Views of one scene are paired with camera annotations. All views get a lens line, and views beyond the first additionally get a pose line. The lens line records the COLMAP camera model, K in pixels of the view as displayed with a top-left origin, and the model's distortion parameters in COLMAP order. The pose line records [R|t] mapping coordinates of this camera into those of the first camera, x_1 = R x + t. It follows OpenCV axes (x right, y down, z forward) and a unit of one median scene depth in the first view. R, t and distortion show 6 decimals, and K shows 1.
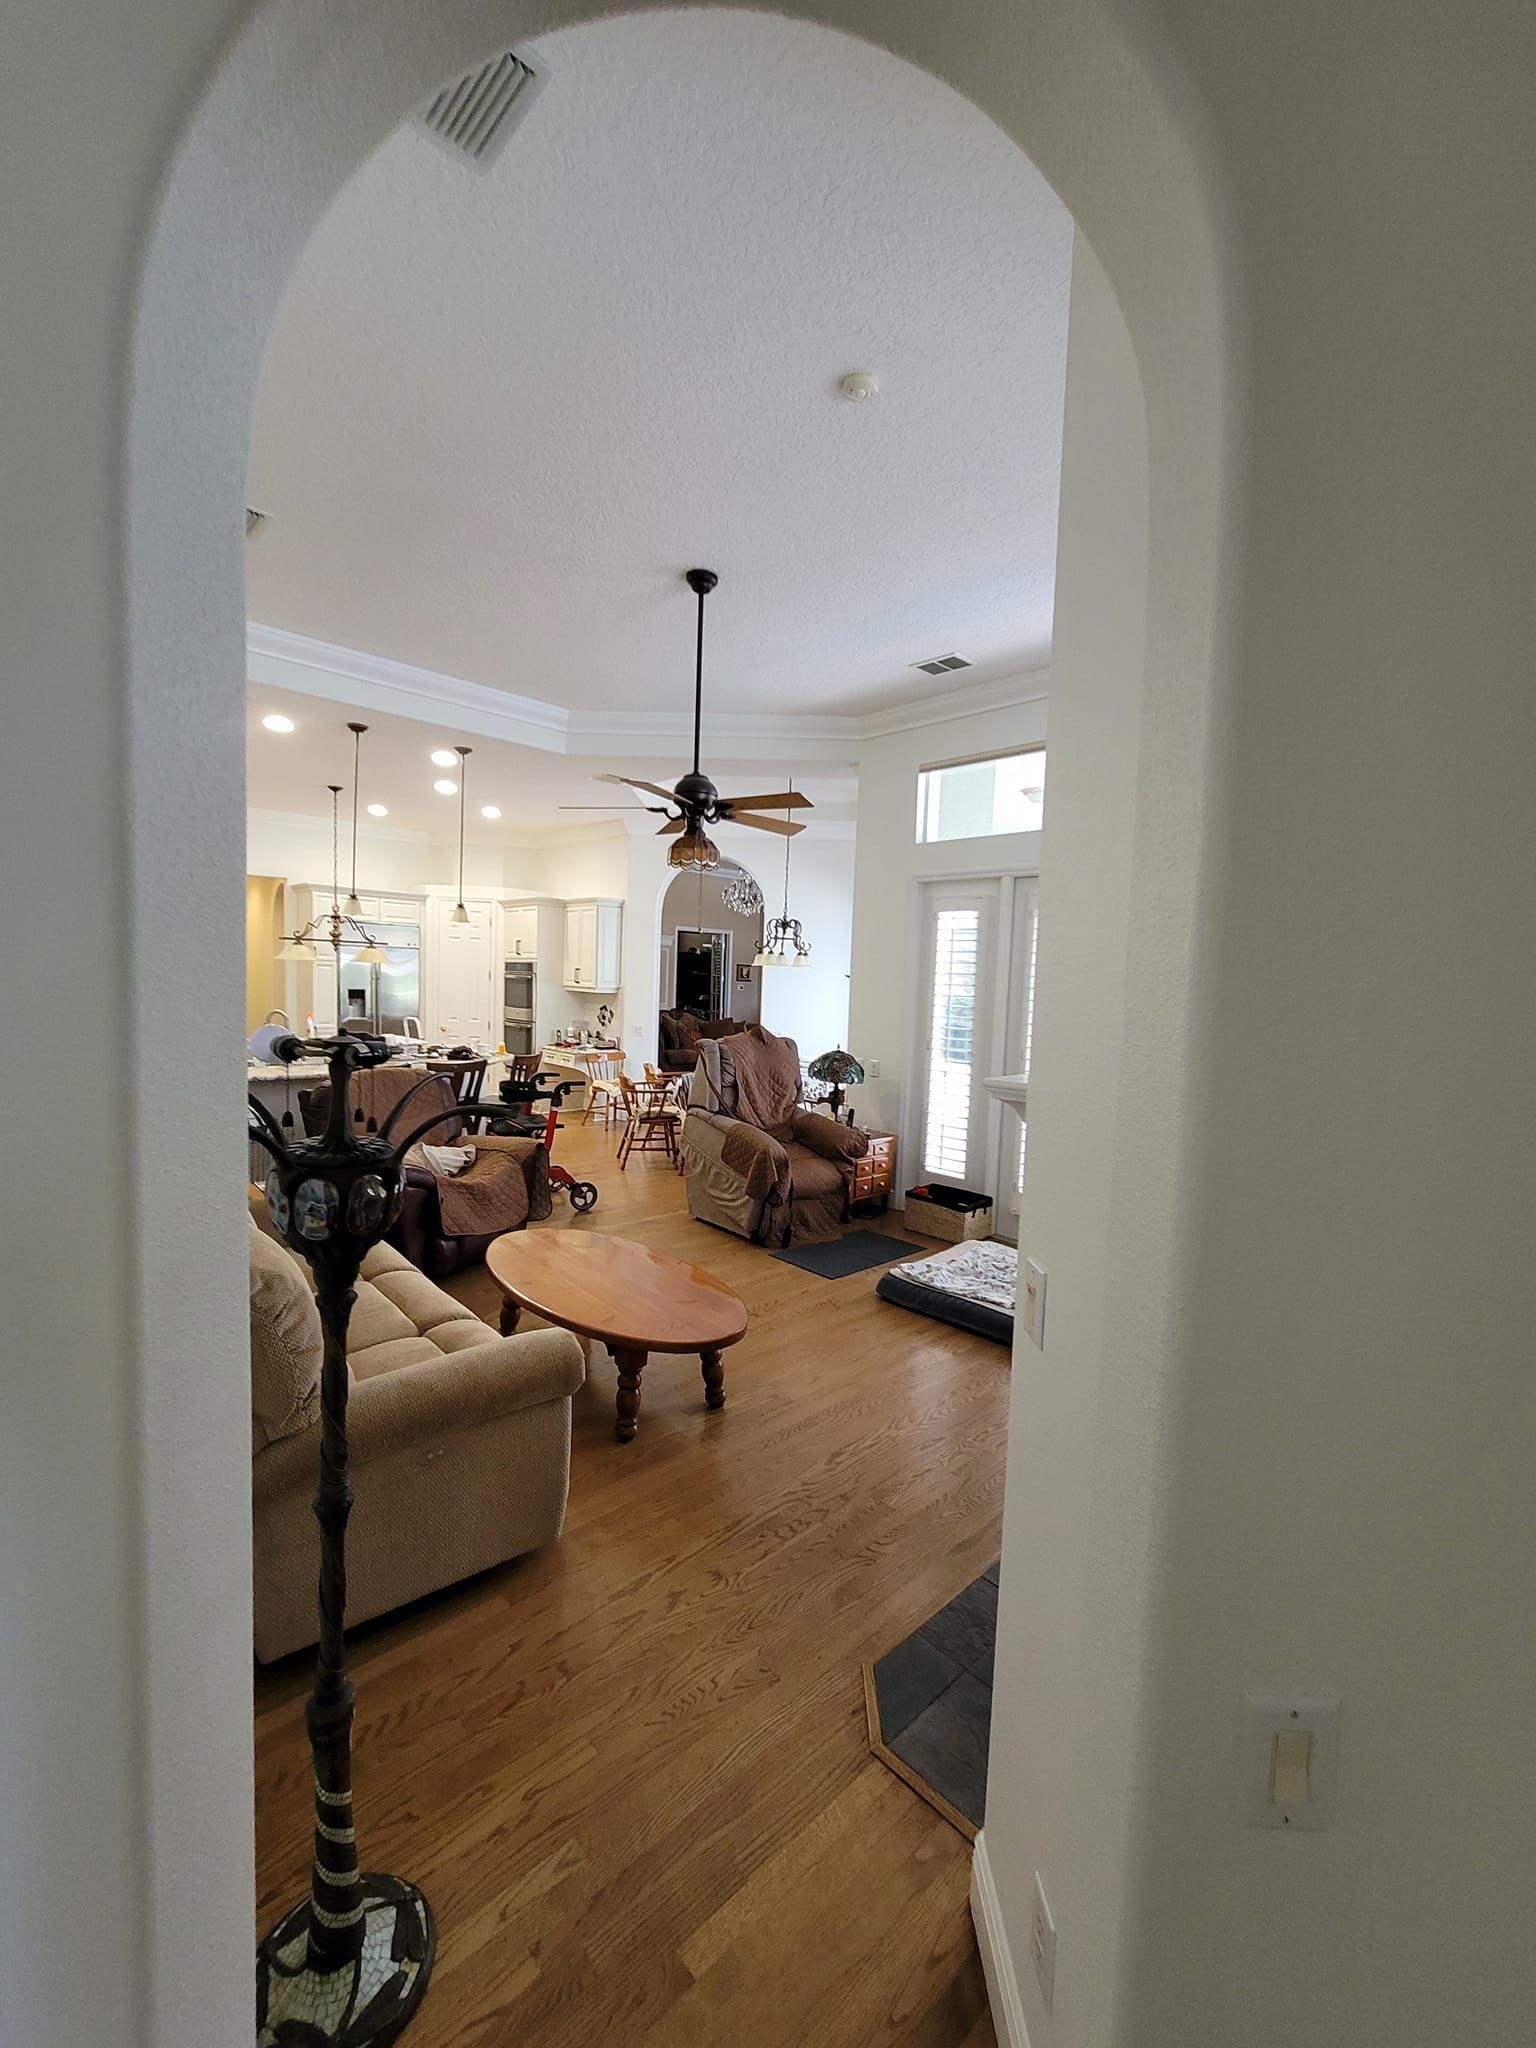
lens RADIAL K [[836.5, 0, 770.1], [0, 836.5, 1023.7], [0, 0, 1]] dist [-0.003366, -0.000379]
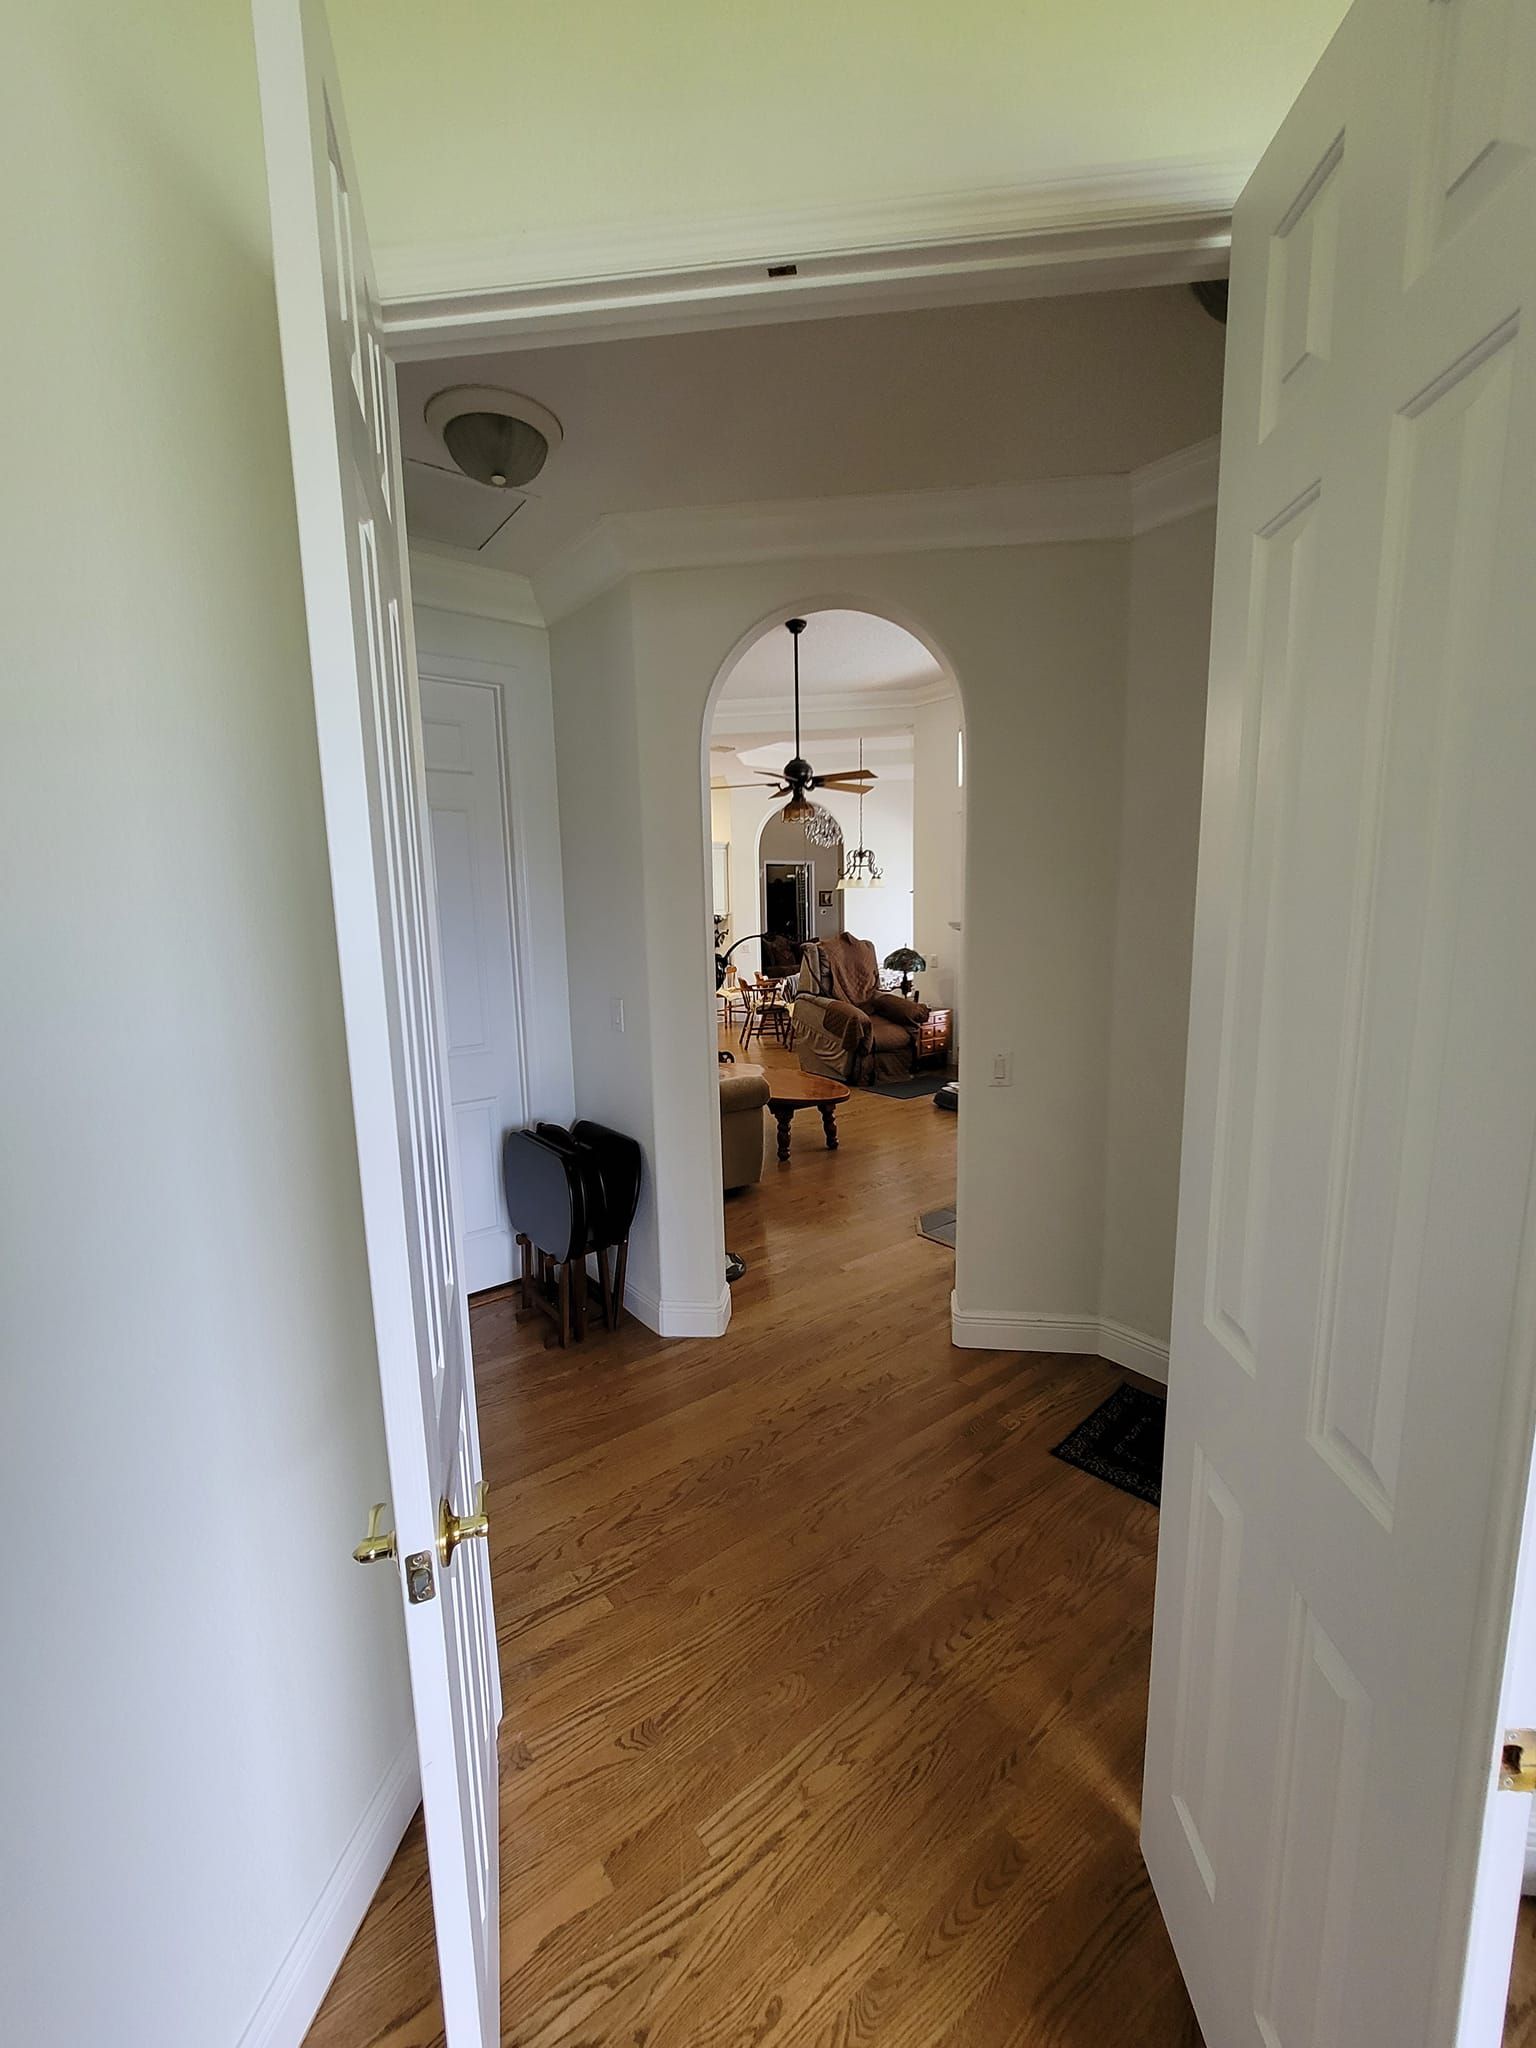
lens RADIAL K [[836.5, 0, 767.1], [0, 836.5, 1023.8], [0, 0, 1]] dist [-0.003366, -0.000379]
pose [[0.993966, -0.042559, -0.101091, -0.008731], [0.050734, 0.995525, 0.079725, 0.035560], [0.097245, -0.084373, 0.991678, -0.365720]]
